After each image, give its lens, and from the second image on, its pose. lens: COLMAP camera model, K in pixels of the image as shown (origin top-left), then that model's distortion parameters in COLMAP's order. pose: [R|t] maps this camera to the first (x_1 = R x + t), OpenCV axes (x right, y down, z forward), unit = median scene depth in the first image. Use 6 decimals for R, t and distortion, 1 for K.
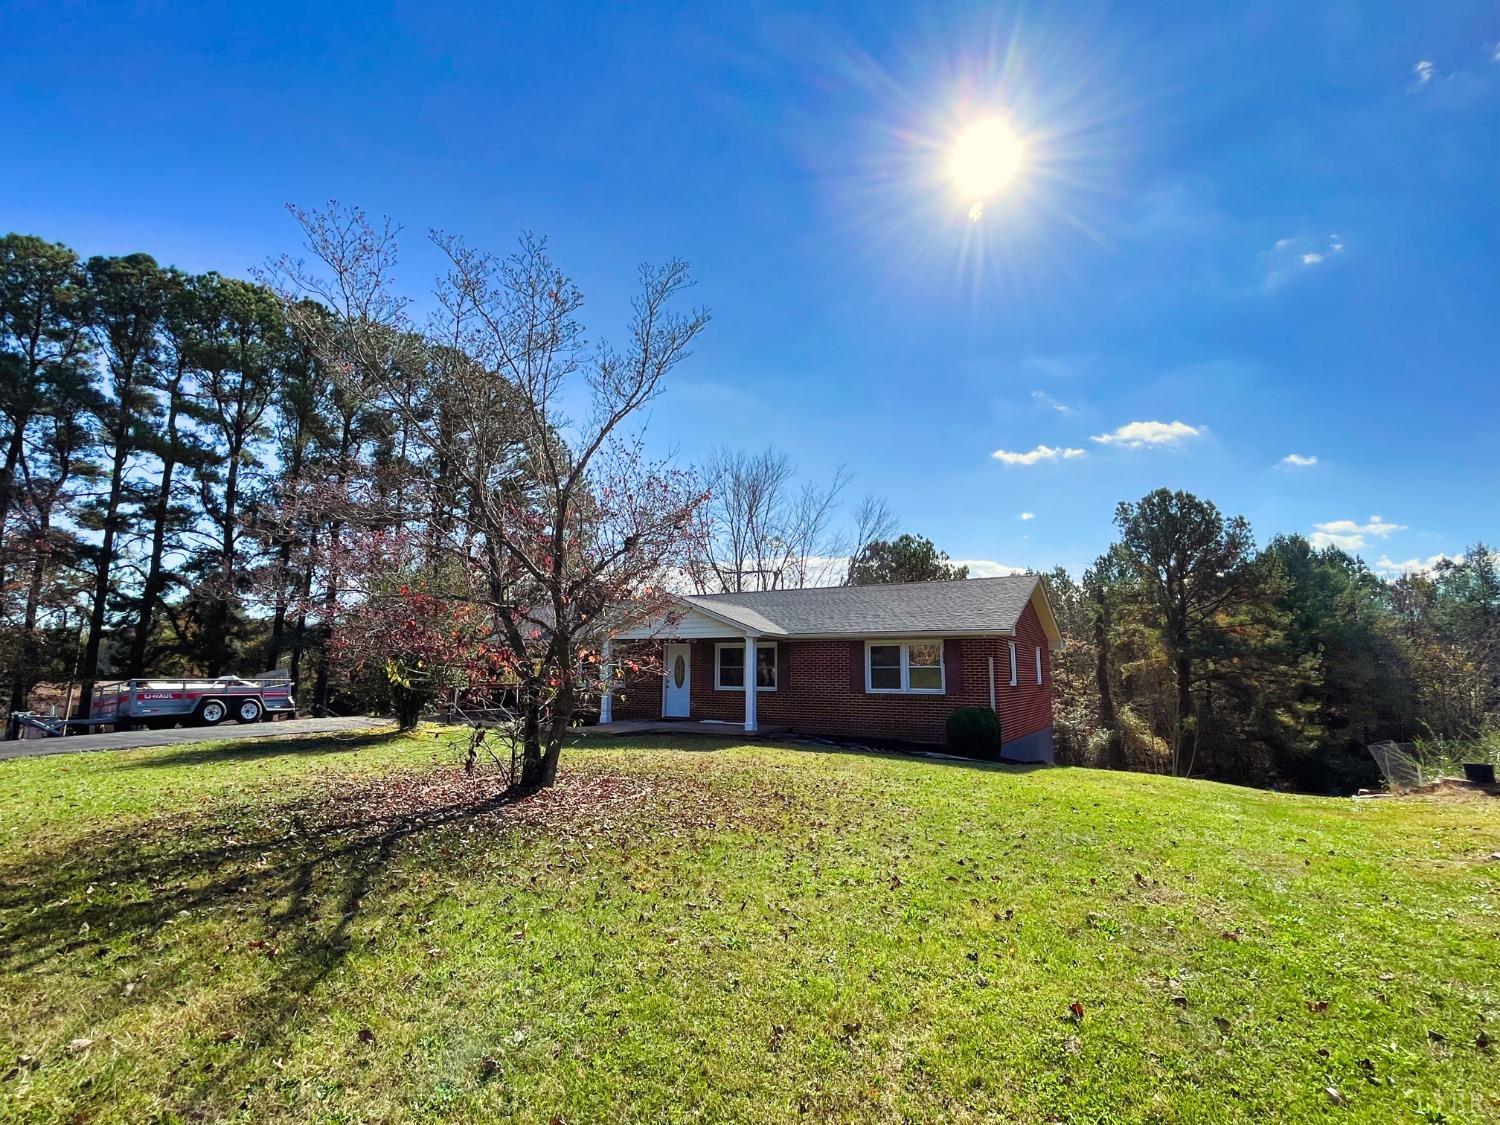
lens RADIAL K [[725.4, 0, 746.6], [0, 725.4, 564.0], [0, 0, 1]] dist [-0.001182, -0.000657]
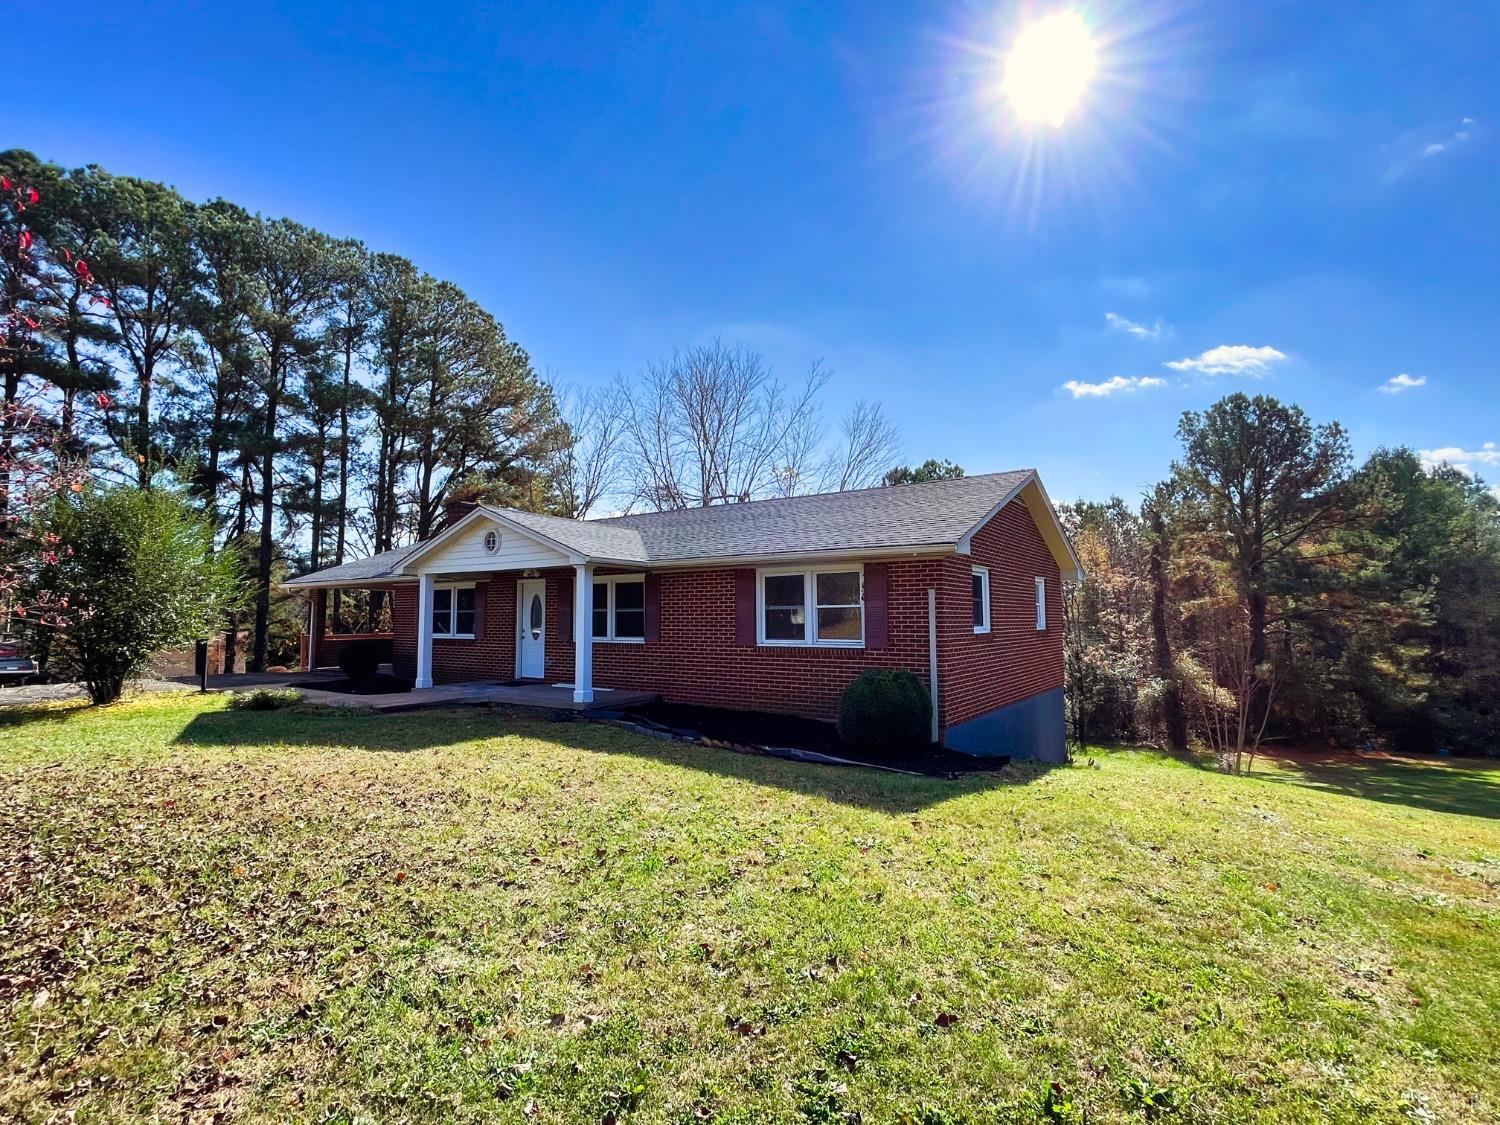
lens RADIAL K [[725.4, 0, 754.7], [0, 725.4, 562.3], [0, 0, 1]] dist [-0.001182, -0.000657]
pose [[0.997178, -0.016307, -0.073277, 0.080418], [0.021583, 0.997185, 0.071808, 0.018606], [0.071900, -0.073187, 0.994723, 0.120477]]
